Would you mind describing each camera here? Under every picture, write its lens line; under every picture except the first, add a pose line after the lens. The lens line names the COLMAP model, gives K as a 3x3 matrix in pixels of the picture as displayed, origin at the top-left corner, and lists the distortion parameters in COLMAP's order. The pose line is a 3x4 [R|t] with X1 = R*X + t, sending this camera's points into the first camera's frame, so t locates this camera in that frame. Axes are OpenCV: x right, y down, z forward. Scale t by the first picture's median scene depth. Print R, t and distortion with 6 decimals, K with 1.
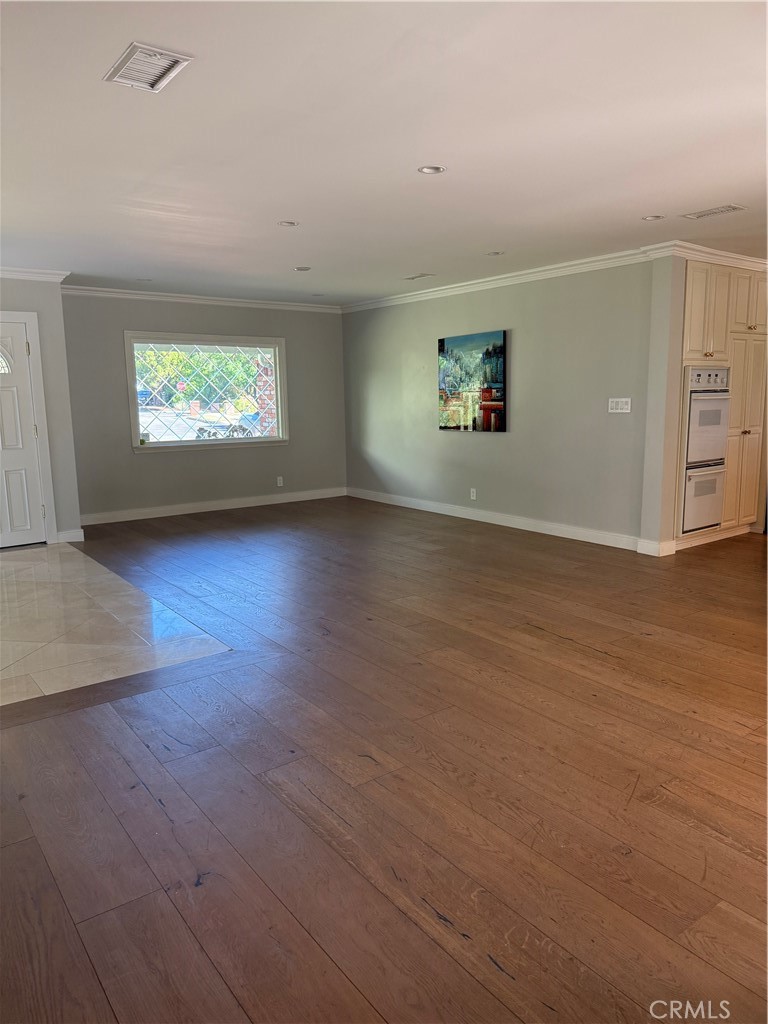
lens RADIAL K [[706.4, 0, 386.9], [0, 706.4, 503.9], [0, 0, 1]] dist [0.030702, -0.032572]
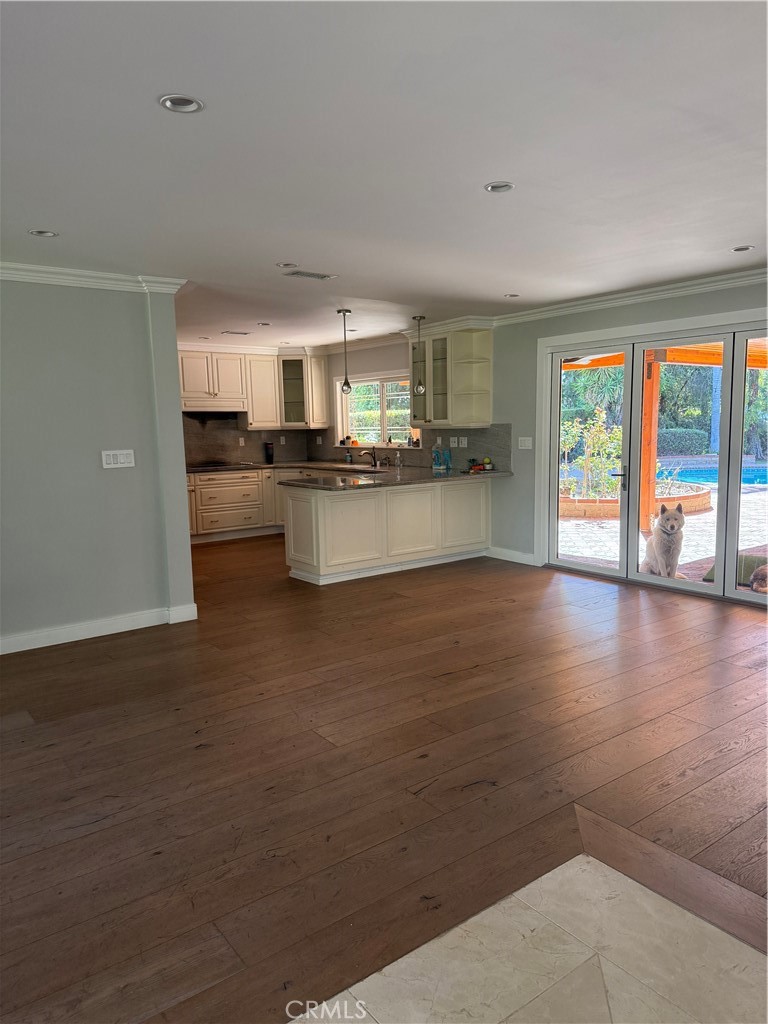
lens RADIAL K [[706.4, 0, 382.9], [0, 706.4, 514.9], [0, 0, 1]] dist [0.030702, -0.032572]
pose [[0.004209, -0.112179, 0.993679, -0.458549], [0.187857, 0.976085, 0.109397, -0.101089], [-0.982187, 0.186209, 0.025182, 0.648456]]
